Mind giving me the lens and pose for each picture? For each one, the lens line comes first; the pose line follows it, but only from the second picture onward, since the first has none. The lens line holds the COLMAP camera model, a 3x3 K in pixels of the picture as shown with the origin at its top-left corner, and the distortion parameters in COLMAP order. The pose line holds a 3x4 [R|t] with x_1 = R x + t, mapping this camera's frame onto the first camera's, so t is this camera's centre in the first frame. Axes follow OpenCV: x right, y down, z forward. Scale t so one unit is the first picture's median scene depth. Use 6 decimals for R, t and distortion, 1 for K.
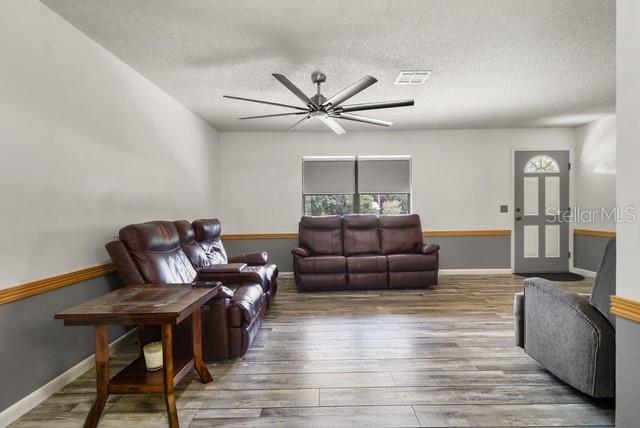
lens RADIAL K [[314.6, 0, 320.9], [0, 314.6, 213.5], [0, 0, 1]] dist [-0.003469, 0.000300]
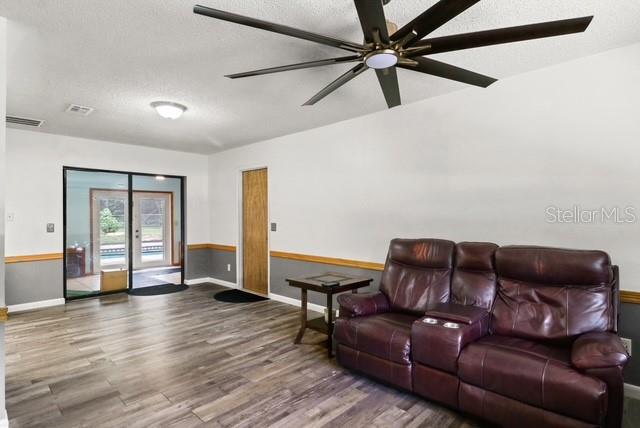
lens RADIAL K [[314.6, 0, 318.5], [0, 314.6, 217.7], [0, 0, 1]] dist [-0.003469, 0.000300]
pose [[-0.691572, 0.007522, -0.722269, 0.609146], [-0.001252, 0.999932, 0.011612, -0.076227], [0.722307, 0.008935, -0.691515, 1.779119]]
